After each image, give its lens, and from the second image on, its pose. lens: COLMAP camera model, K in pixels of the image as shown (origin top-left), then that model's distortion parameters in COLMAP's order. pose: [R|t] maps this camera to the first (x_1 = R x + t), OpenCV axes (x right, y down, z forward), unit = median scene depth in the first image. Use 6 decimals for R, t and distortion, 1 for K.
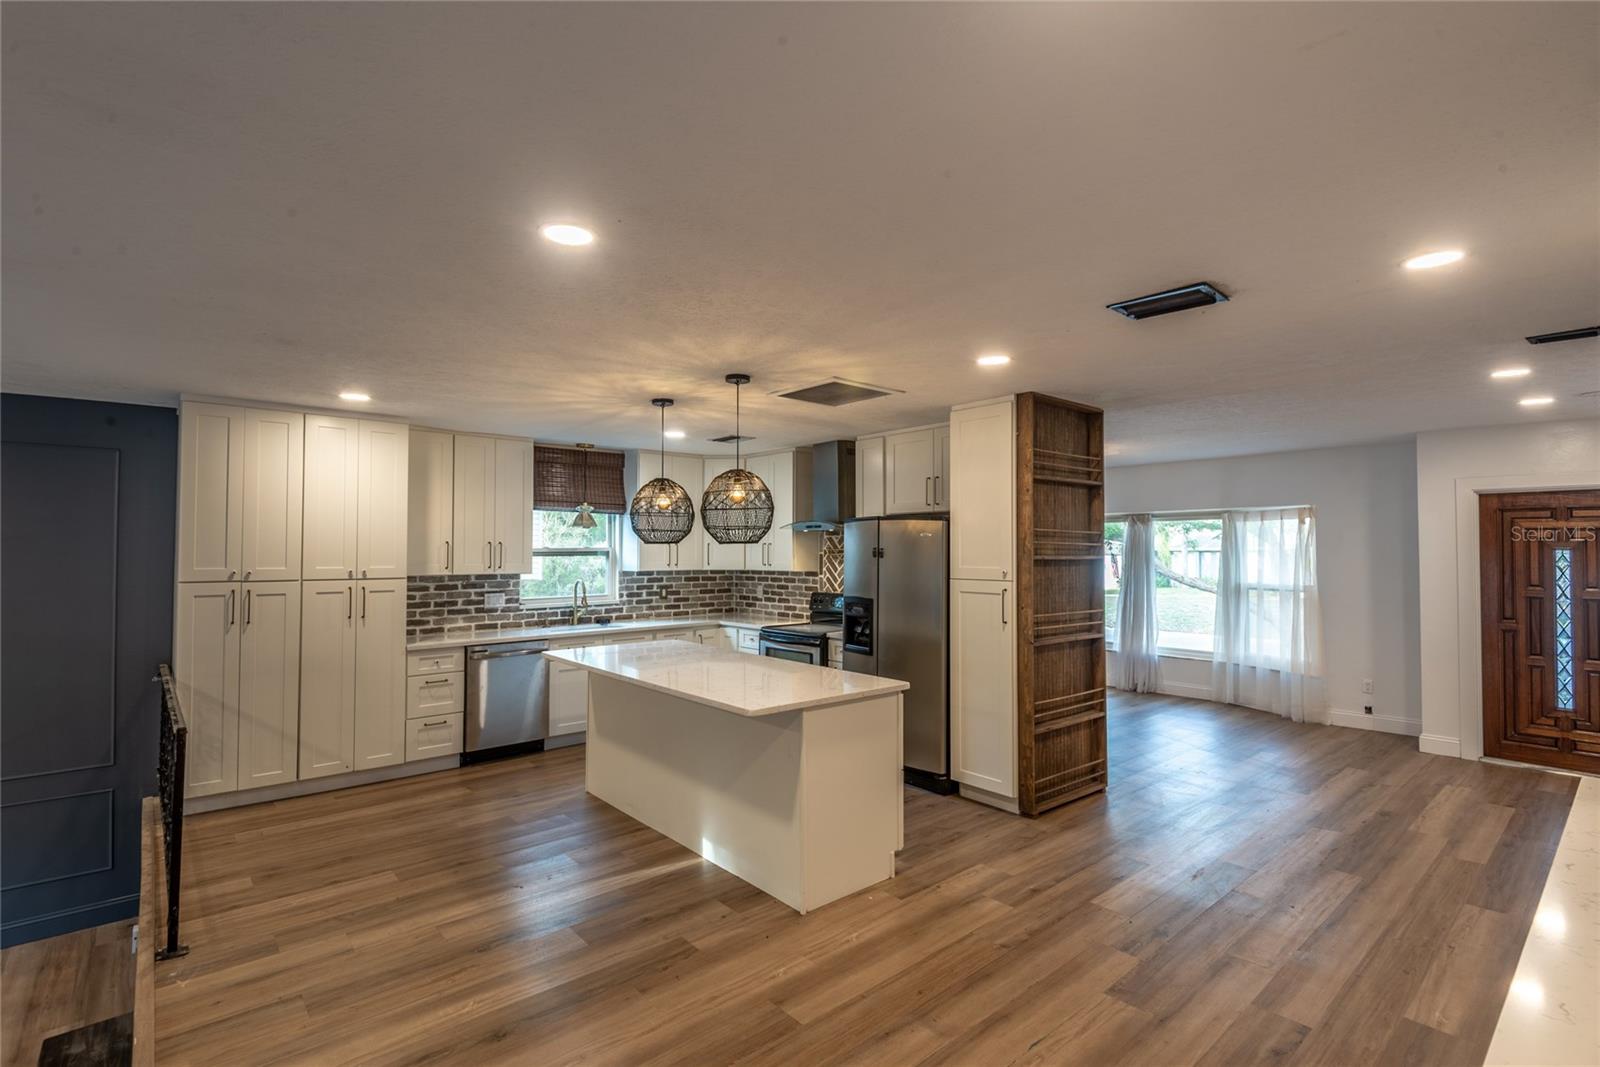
lens RADIAL K [[747.6, 0, 800.0], [0, 747.6, 533.5], [0, 0, 1]] dist [0.014226, -0.013038]
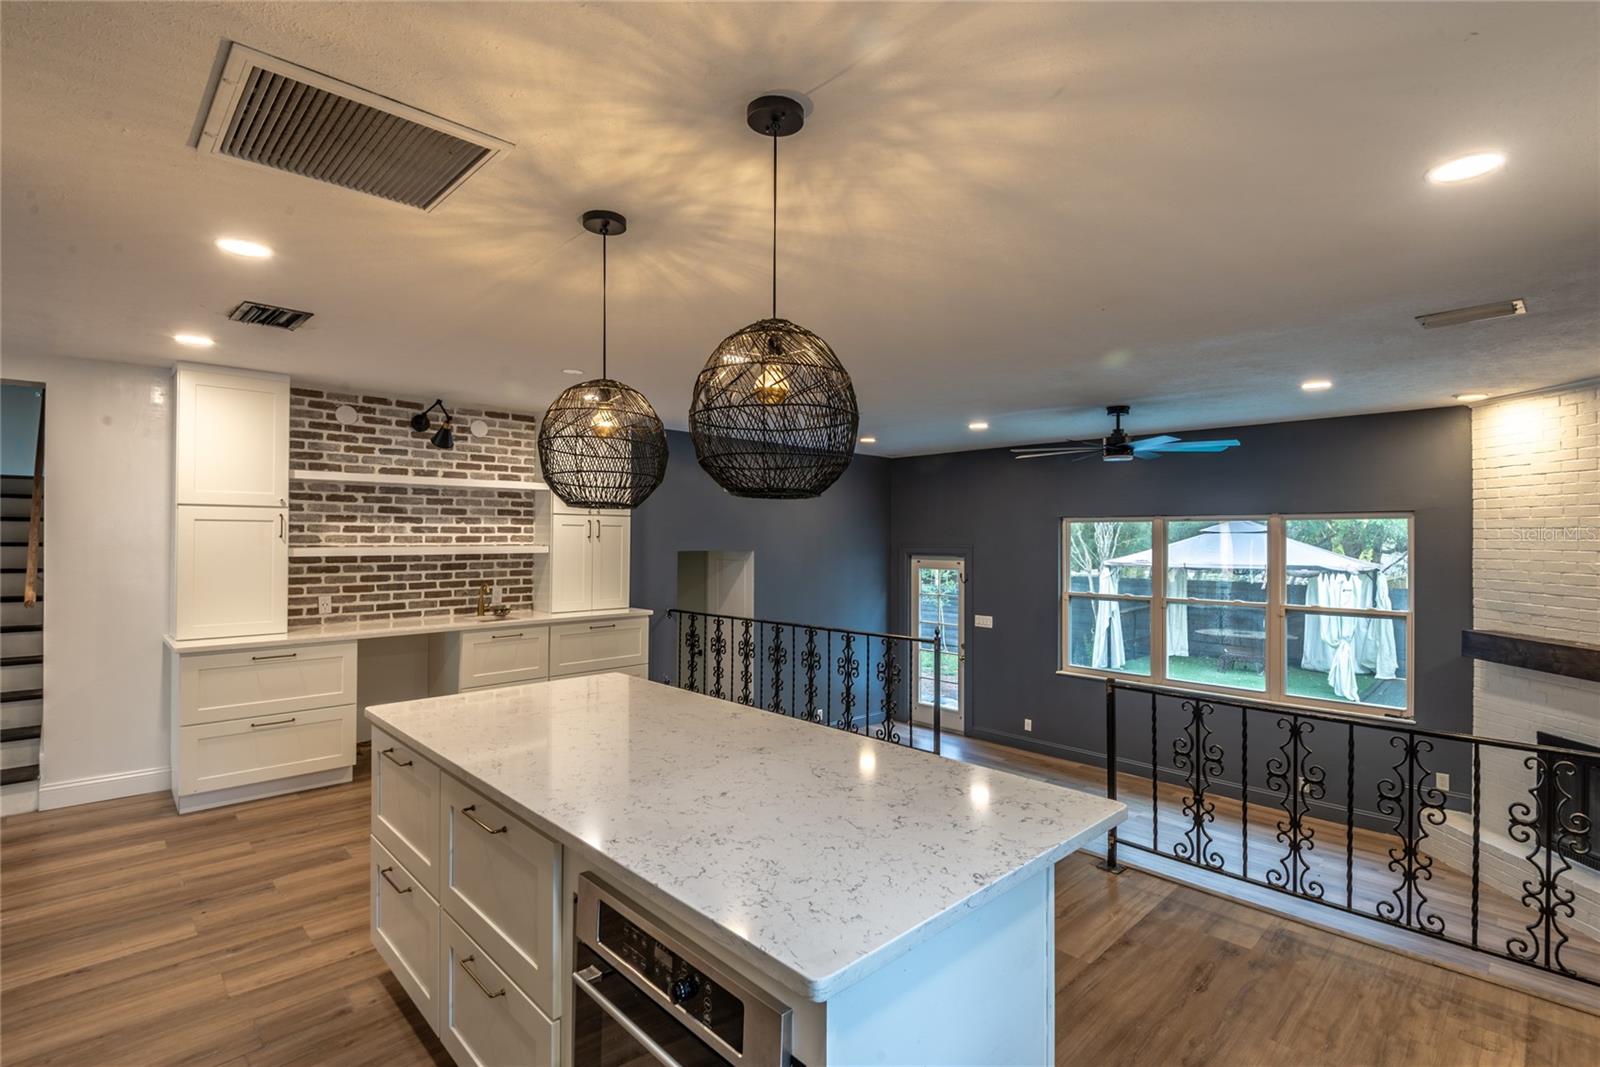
lens RADIAL K [[747.6, 0, 800.0], [0, 747.6, 533.5], [0, 0, 1]] dist [0.014226, -0.013038]
pose [[-0.998301, -0.004268, -0.058113, -0.137236], [-0.002723, 0.999642, -0.026634, 0.032694], [0.058206, -0.026431, -0.997955, 1.071379]]
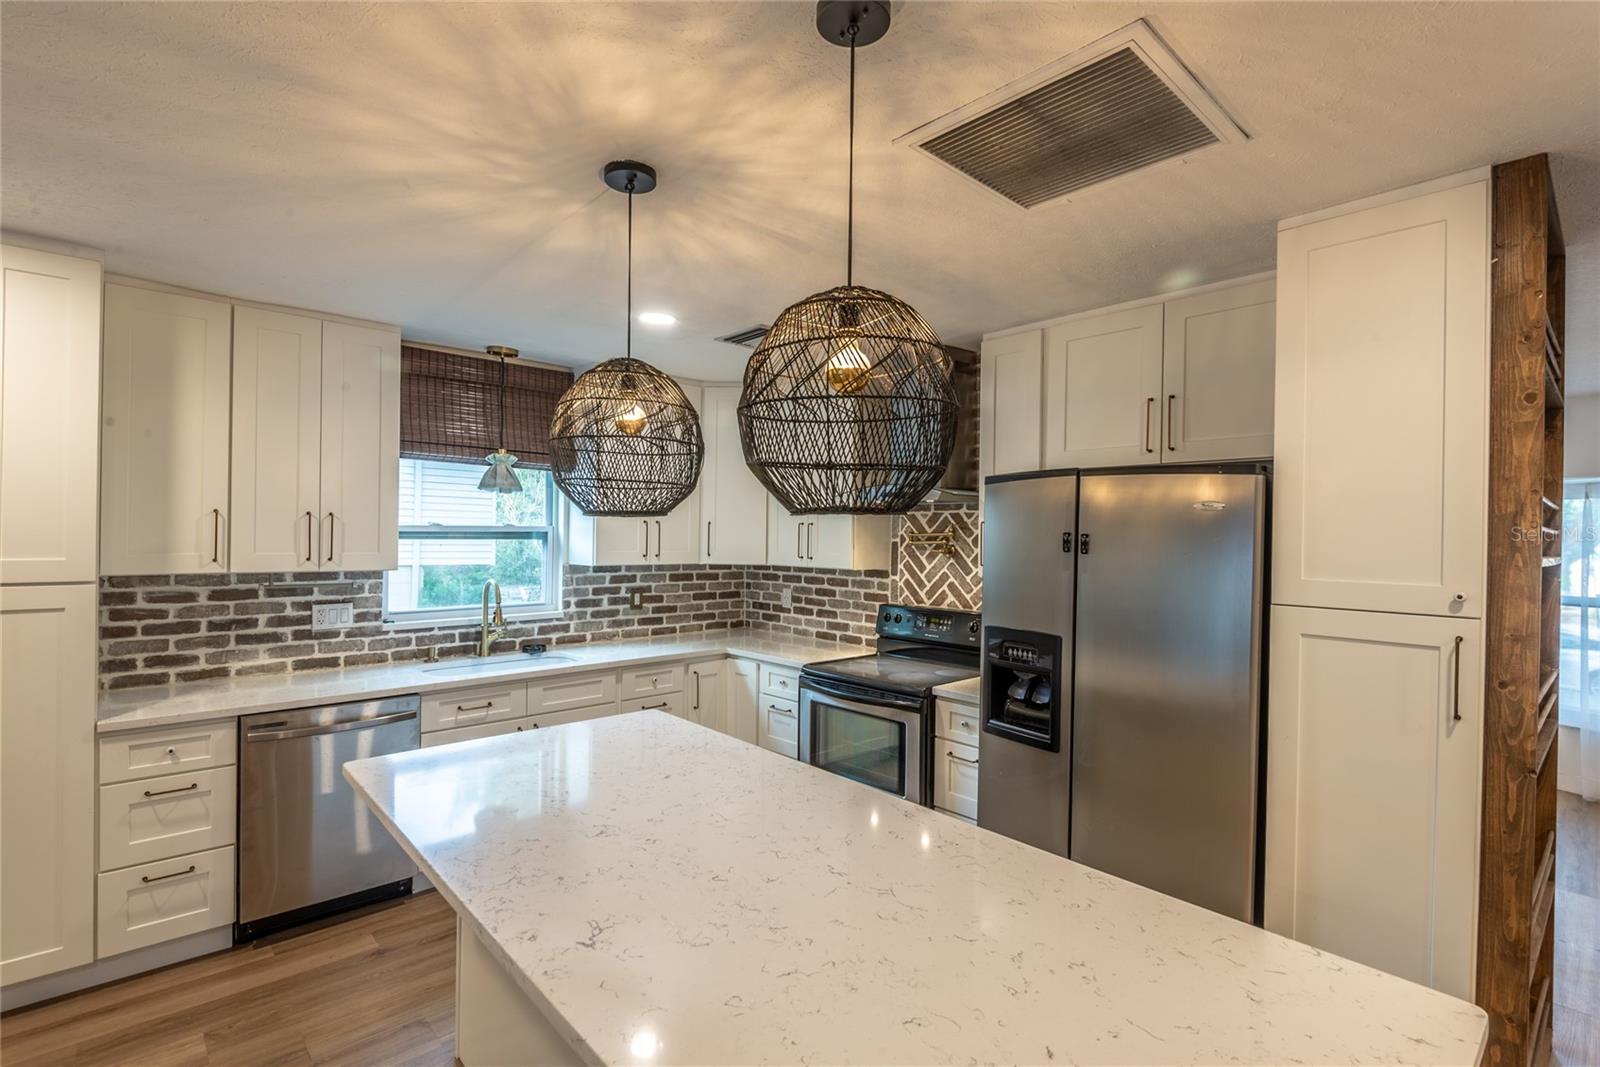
lens RADIAL K [[752.2, 0, 804.4], [0, 752.2, 538.7], [0, 0, 1]] dist [0.001572, -0.000699]
pose [[0.999392, 0.013495, 0.032154, -0.076221], [-0.014403, 0.999499, 0.028171, 0.010132], [-0.031758, -0.028617, 0.999086, 0.447201]]
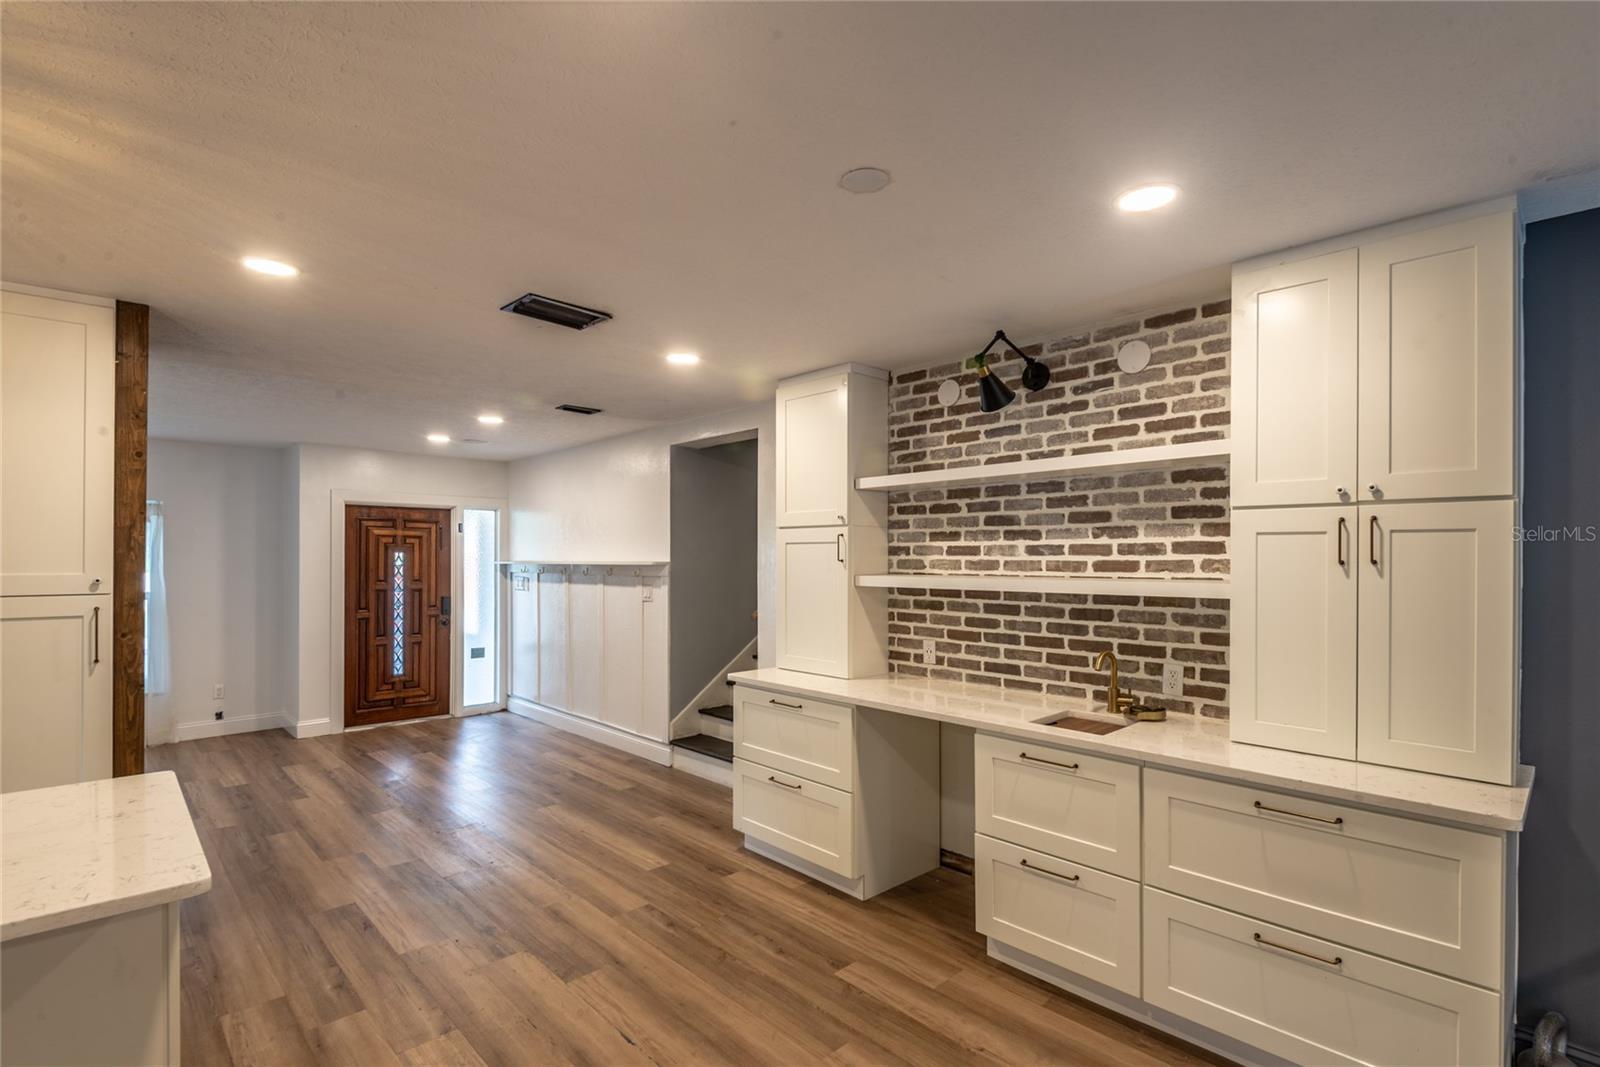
lens RADIAL K [[744.2, 0, 791.8], [0, 744.2, 552.1], [0, 0, 1]] dist [0.031617, -0.026655]
pose [[-0.040961, 0.007838, 0.999130, -0.278468], [-0.023086, 0.999695, -0.008789, 0.015609], [-0.998894, -0.023426, -0.040768, 0.337609]]
